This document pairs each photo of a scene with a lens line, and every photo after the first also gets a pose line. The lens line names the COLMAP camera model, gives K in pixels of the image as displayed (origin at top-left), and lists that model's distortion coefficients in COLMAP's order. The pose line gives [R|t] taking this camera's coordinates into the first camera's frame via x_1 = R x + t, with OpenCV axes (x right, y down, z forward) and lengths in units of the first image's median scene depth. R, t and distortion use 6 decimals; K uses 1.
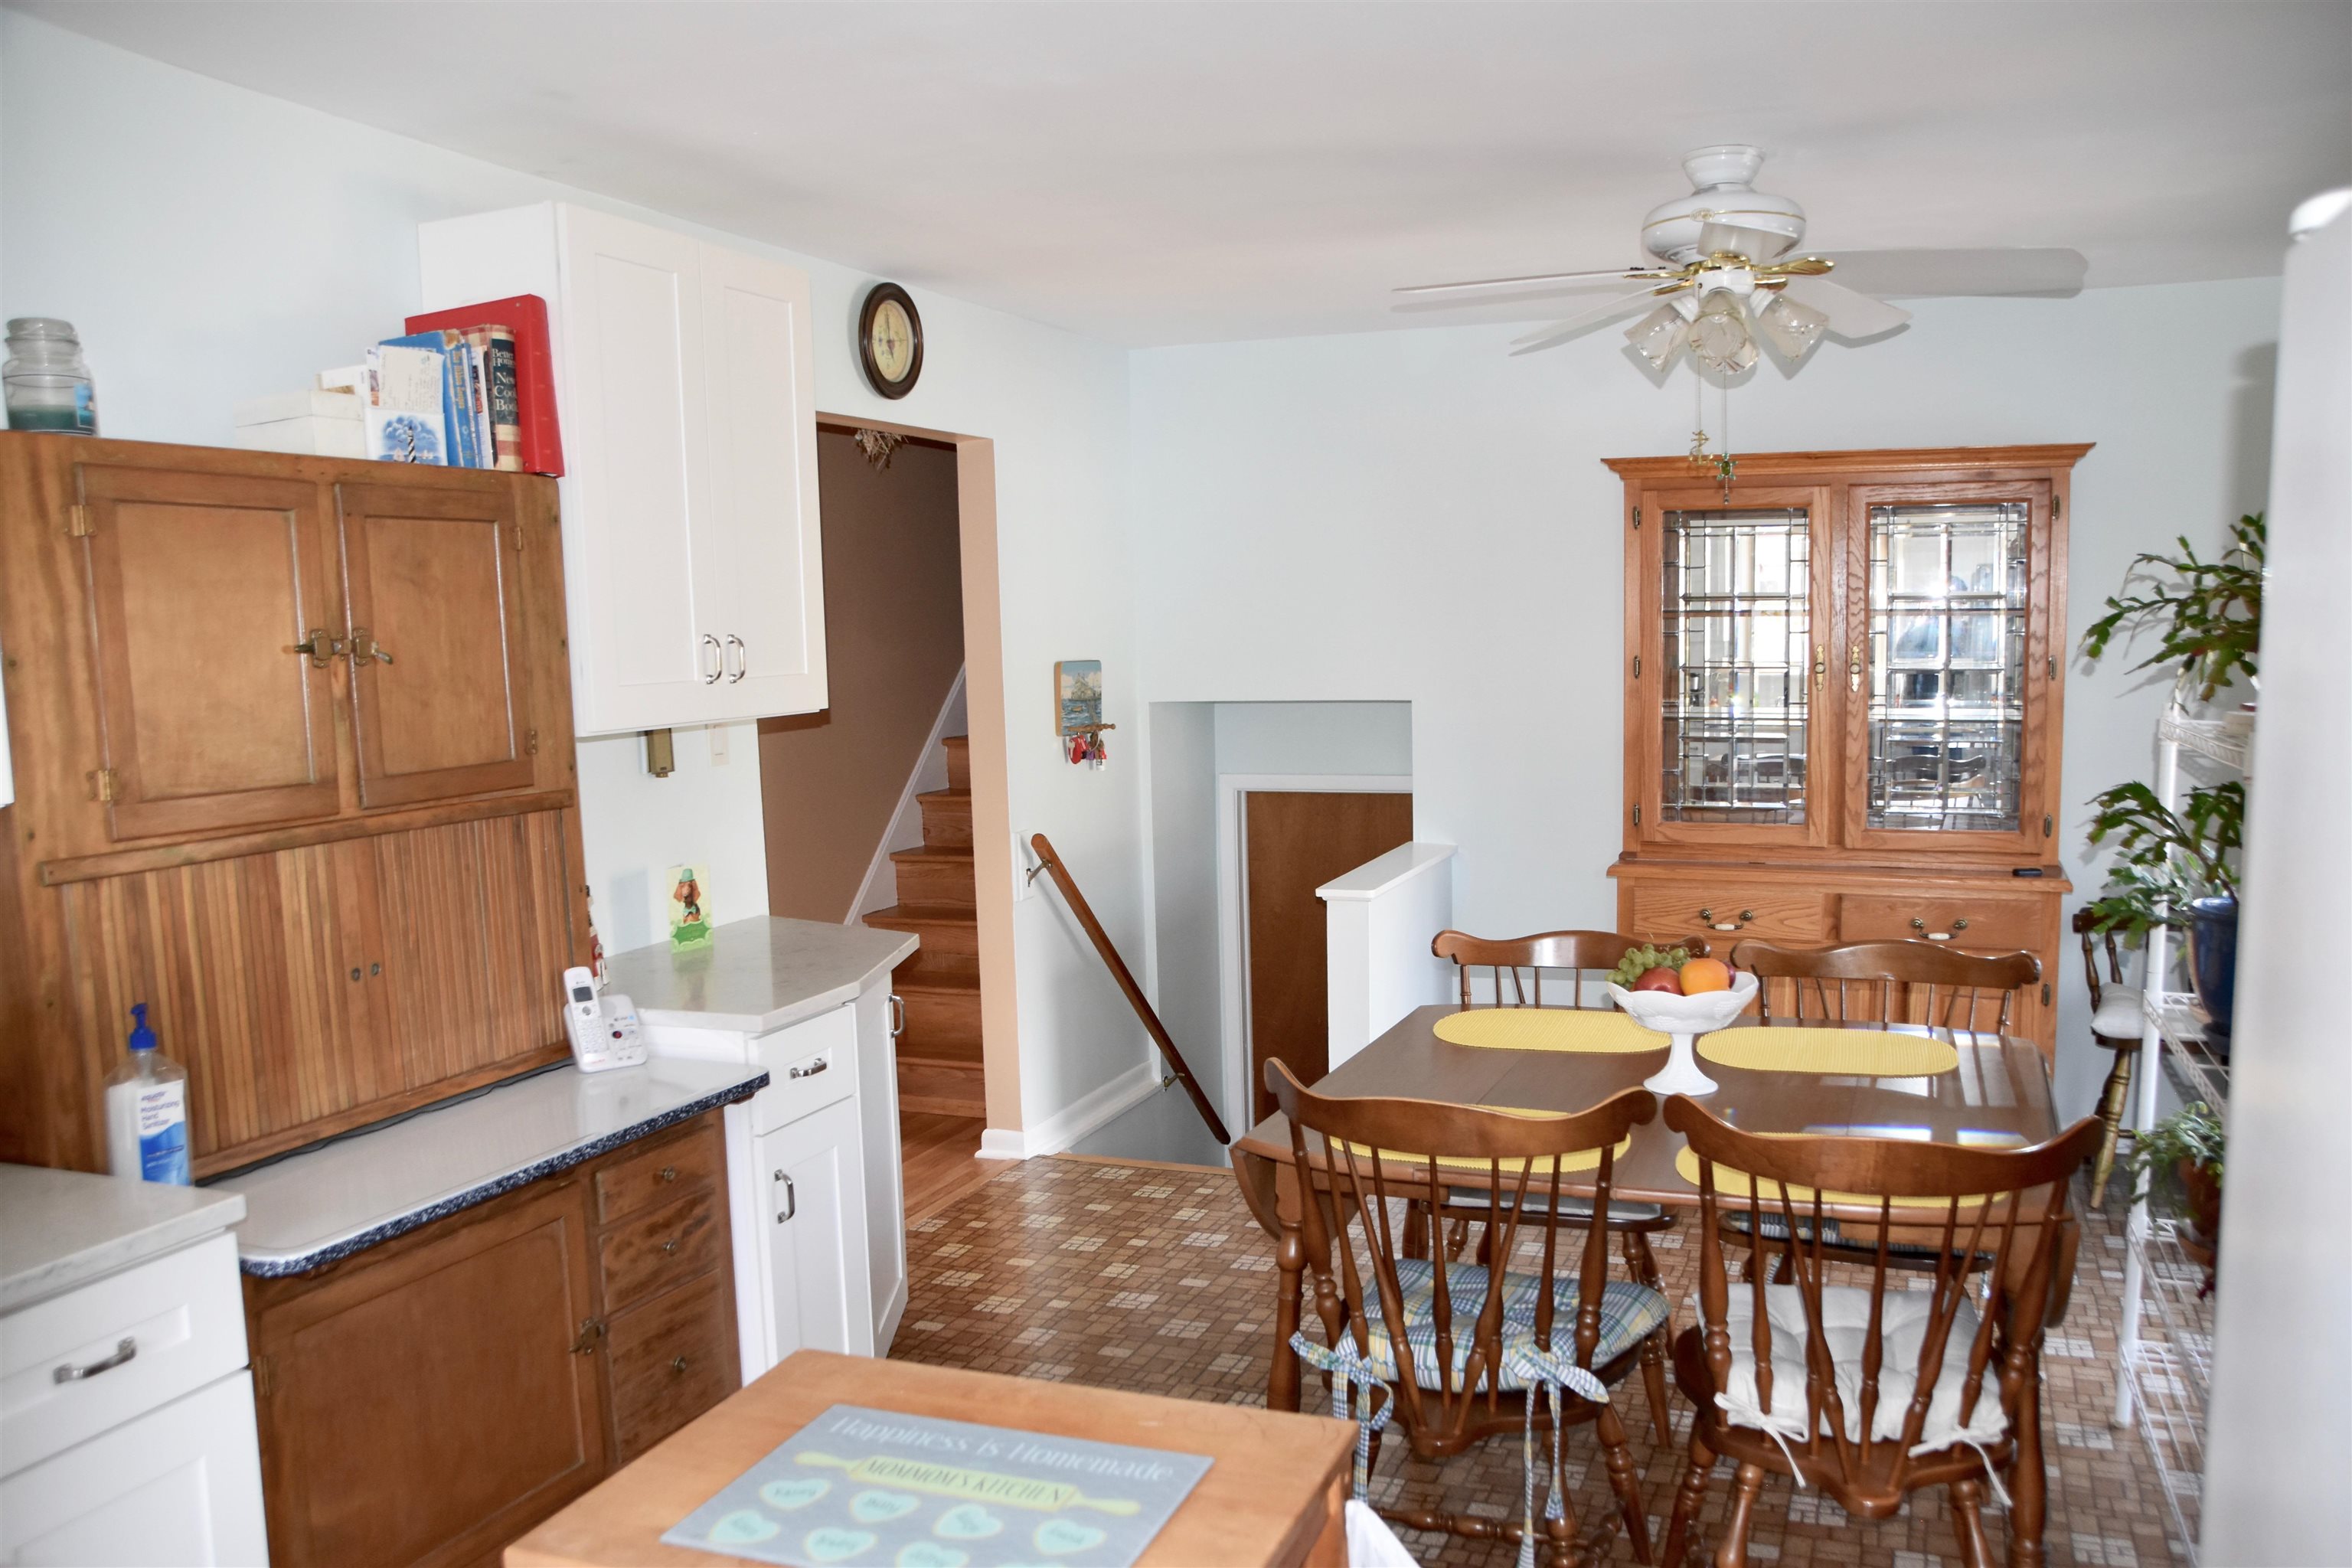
lens RADIAL K [[1839.1, 0, 1222.0], [0, 1839.1, 923.0], [0, 0, 1]] dist [-0.151993, 0.146089]
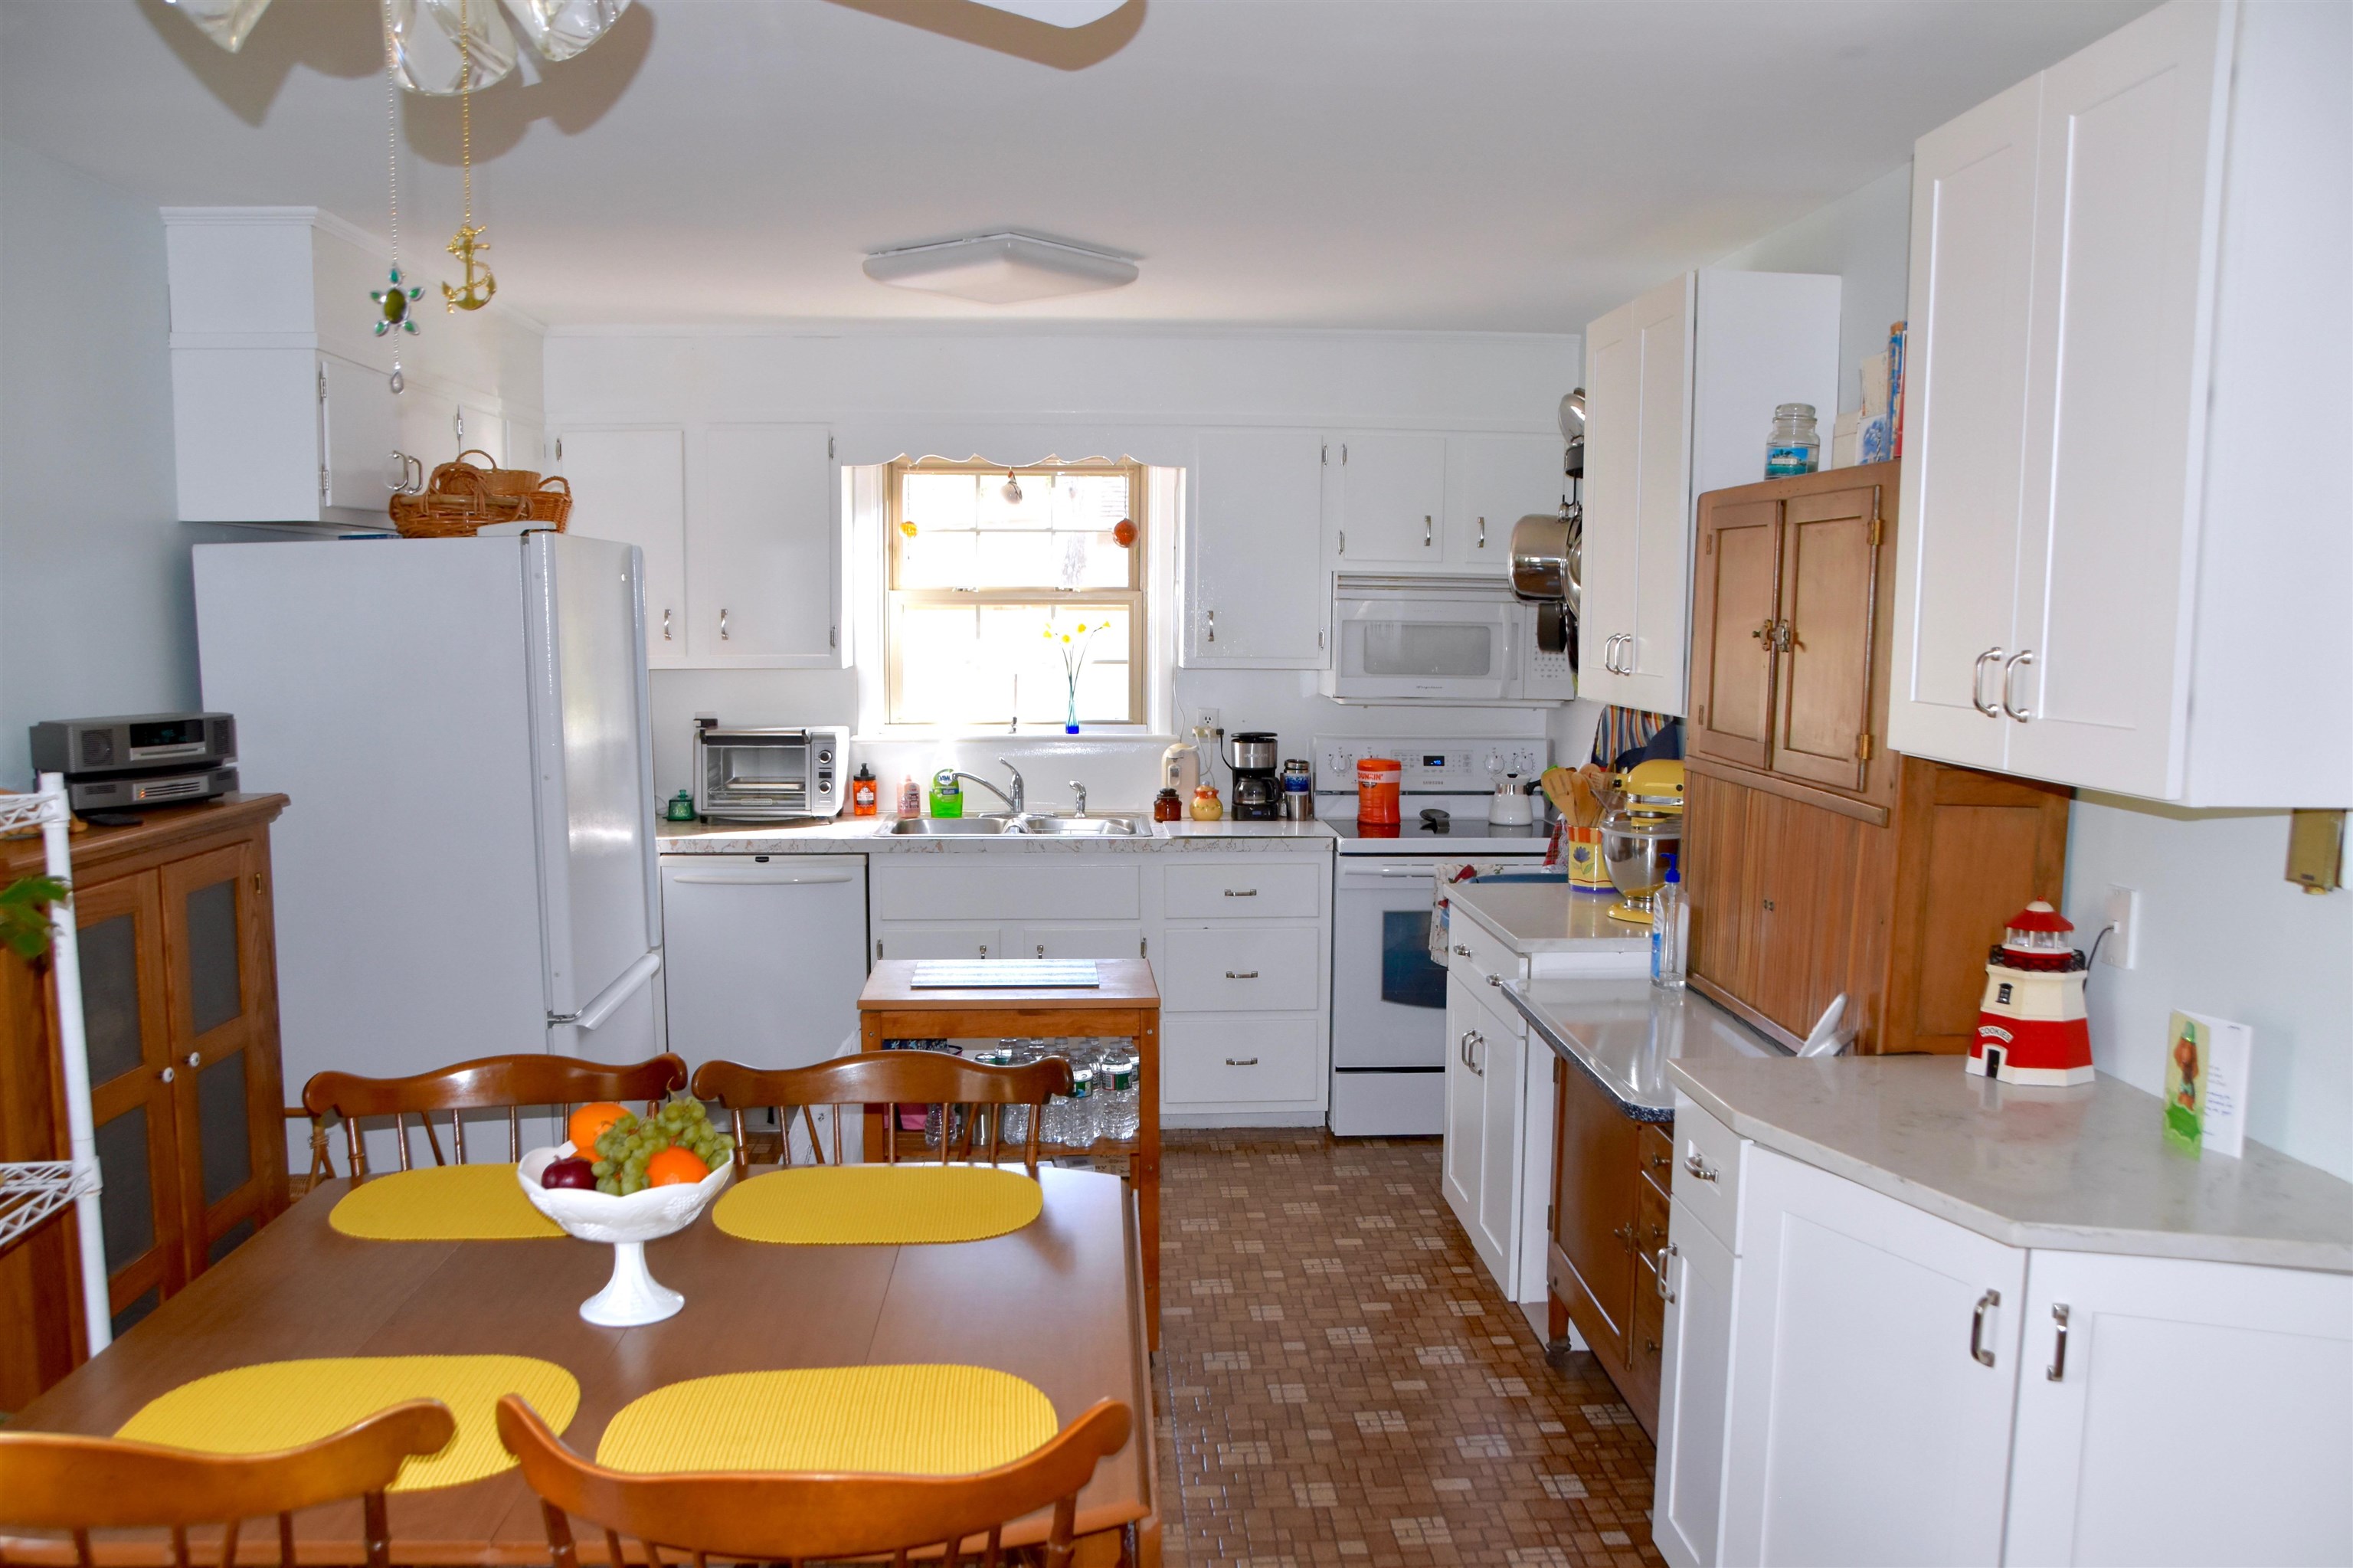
lens RADIAL K [[1864.0, 0, 1212.6], [0, 1864.0, 835.3], [0, 0, 1]] dist [-0.154817, 0.149647]
pose [[-0.915228, 0.065983, -0.397497, 0.289831], [-0.052761, 0.958383, 0.280569, -0.275335], [0.399467, 0.277757, -0.873657, 1.529873]]
